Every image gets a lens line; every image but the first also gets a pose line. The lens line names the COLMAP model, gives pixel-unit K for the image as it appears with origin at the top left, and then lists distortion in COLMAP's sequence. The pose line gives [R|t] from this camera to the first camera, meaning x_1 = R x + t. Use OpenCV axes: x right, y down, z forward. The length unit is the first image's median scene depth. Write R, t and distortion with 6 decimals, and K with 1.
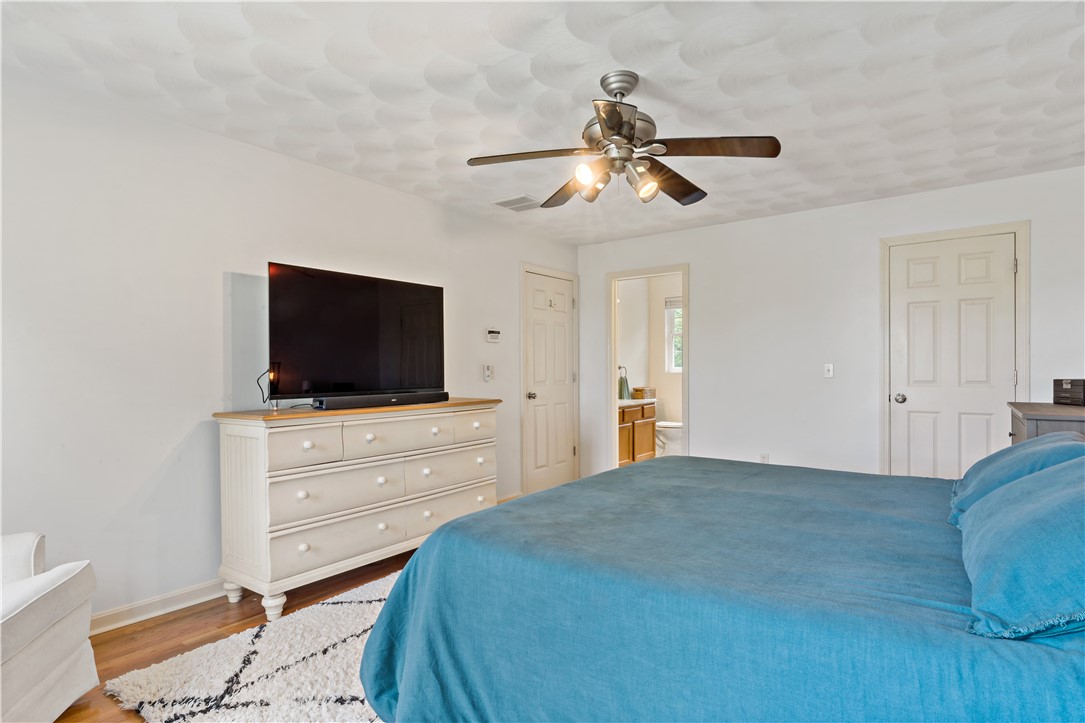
lens RADIAL K [[584.6, 0, 543.3], [0, 584.6, 361.0], [0, 0, 1]] dist [0.004861, 0.000483]
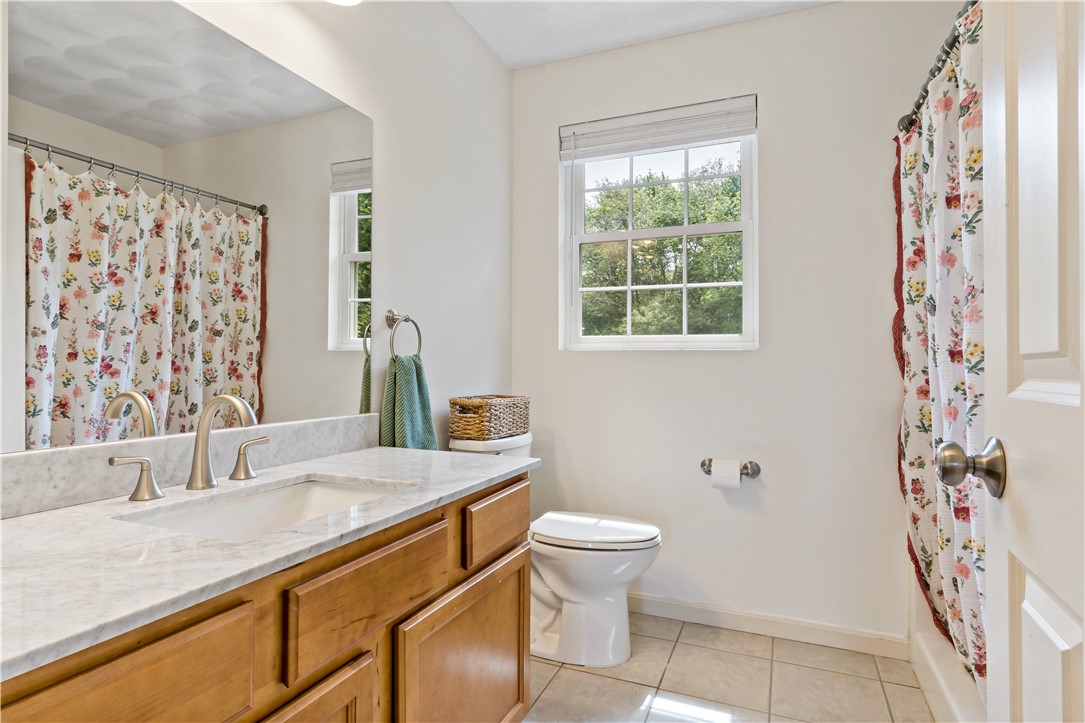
lens RADIAL K [[584.6, 0, 543.9], [0, 584.6, 357.7], [0, 0, 1]] dist [0.004861, 0.000483]
pose [[0.974774, 0.005703, 0.223122, 0.138933], [-0.005371, 0.999983, -0.002094, 0.027462], [-0.223130, 0.000843, 0.974788, 0.742409]]
